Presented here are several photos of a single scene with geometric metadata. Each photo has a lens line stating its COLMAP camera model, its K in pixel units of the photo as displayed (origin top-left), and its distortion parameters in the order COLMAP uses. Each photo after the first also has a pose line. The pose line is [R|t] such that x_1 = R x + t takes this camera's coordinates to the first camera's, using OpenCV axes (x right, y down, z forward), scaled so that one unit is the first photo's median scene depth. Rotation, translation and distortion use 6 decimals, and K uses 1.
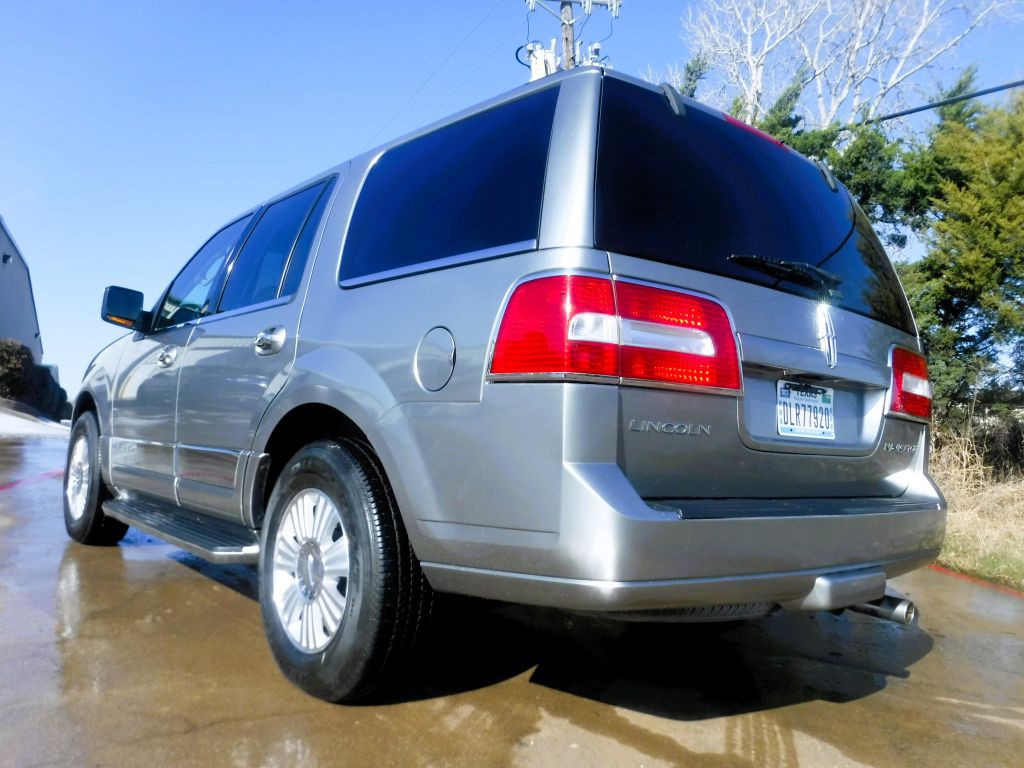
lens RADIAL K [[854.5, 0, 530.6], [0, 854.5, 383.6], [0, 0, 1]] dist [-0.077062, 0.019621]
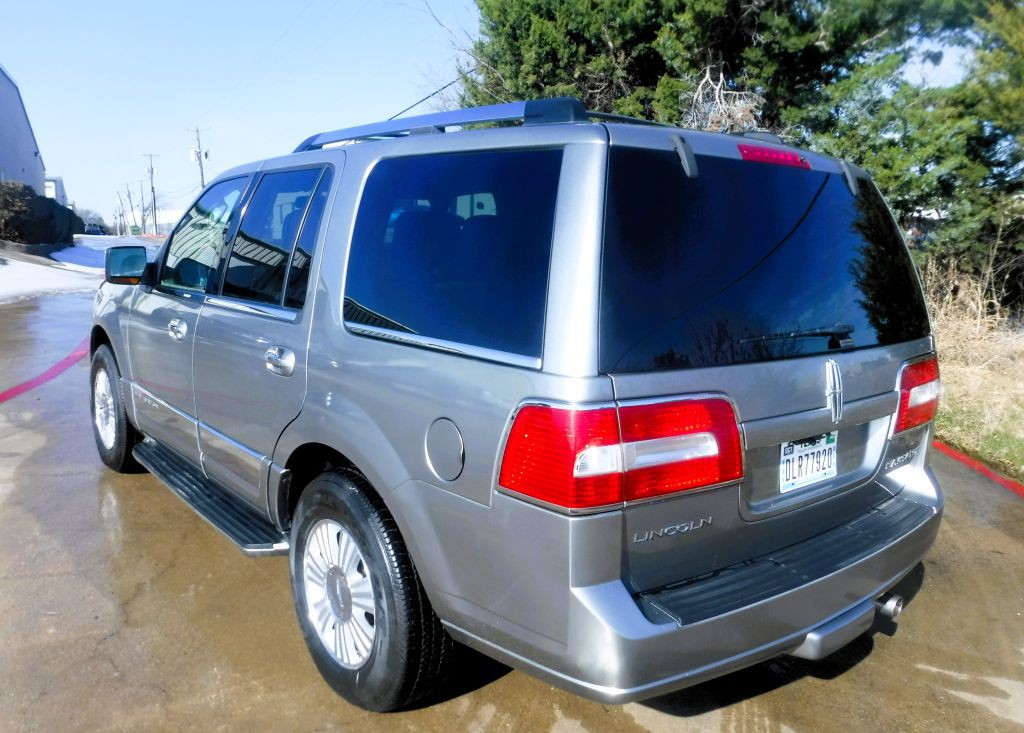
lens RADIAL K [[855.4, 0, 536.0], [0, 855.4, 366.9], [0, 0, 1]] dist [-0.063860, 0.003533]
pose [[0.999659, -0.019900, -0.016894, 0.014518], [0.023489, 0.968062, 0.249607, -0.329082], [0.011387, -0.249919, 0.968200, 0.030389]]
